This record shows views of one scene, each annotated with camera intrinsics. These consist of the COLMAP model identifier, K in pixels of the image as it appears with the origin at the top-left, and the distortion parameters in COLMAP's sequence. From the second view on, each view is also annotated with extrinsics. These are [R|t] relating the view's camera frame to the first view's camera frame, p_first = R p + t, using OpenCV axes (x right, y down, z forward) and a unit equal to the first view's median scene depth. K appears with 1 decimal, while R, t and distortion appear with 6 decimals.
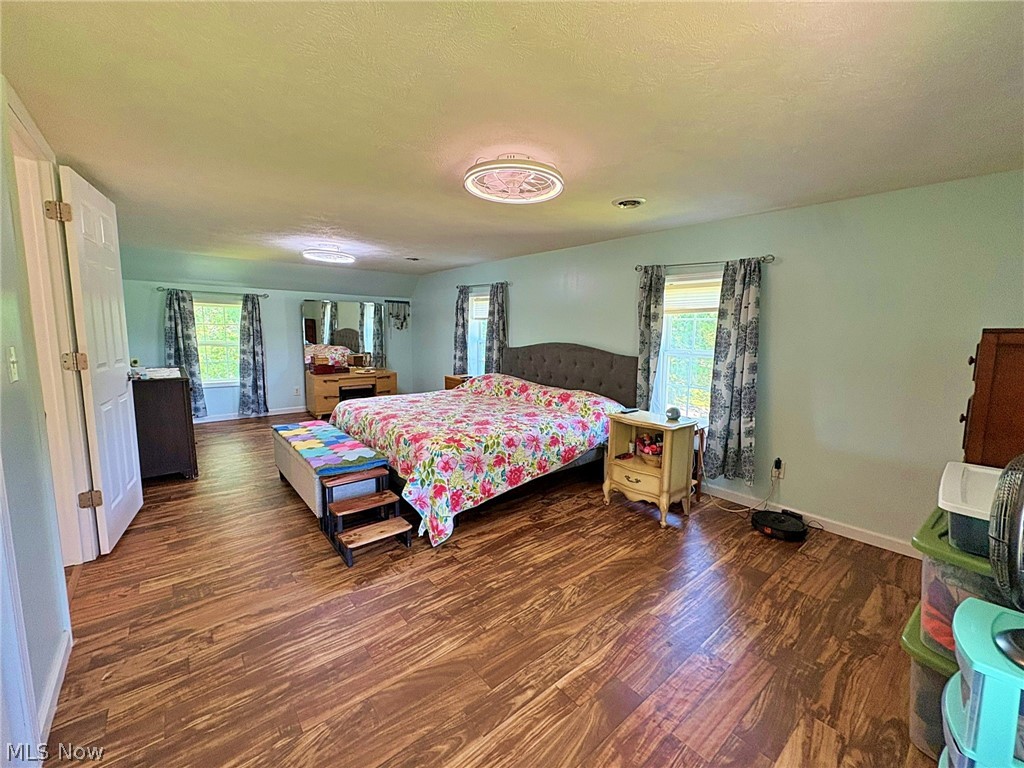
lens RADIAL K [[415.9, 0, 514.8], [0, 415.9, 384.3], [0, 0, 1]] dist [-0.000204, 0.000083]
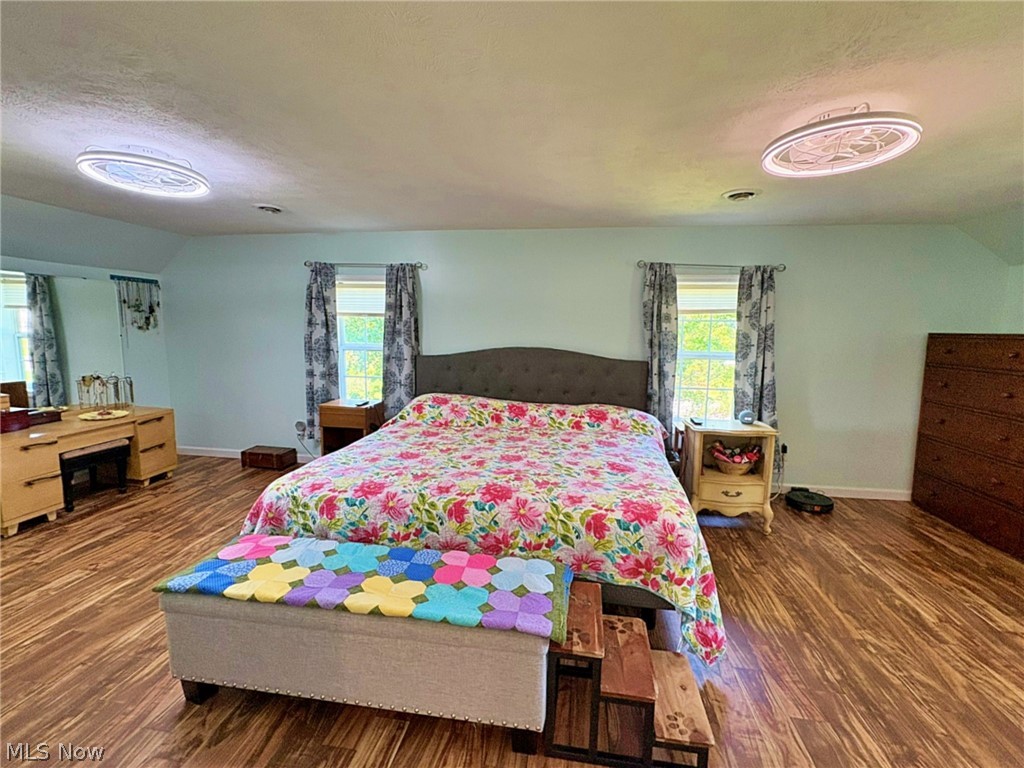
lens RADIAL K [[452.2, 0, 512.0], [0, 452.2, 384.0], [0, 0, 1]] dist [0.000867, 0.000334]
pose [[0.755594, -0.090988, 0.648691, -0.609615], [0.086850, 0.995478, 0.038468, -0.082615], [-0.649258, 0.027273, 0.760079, 0.455275]]
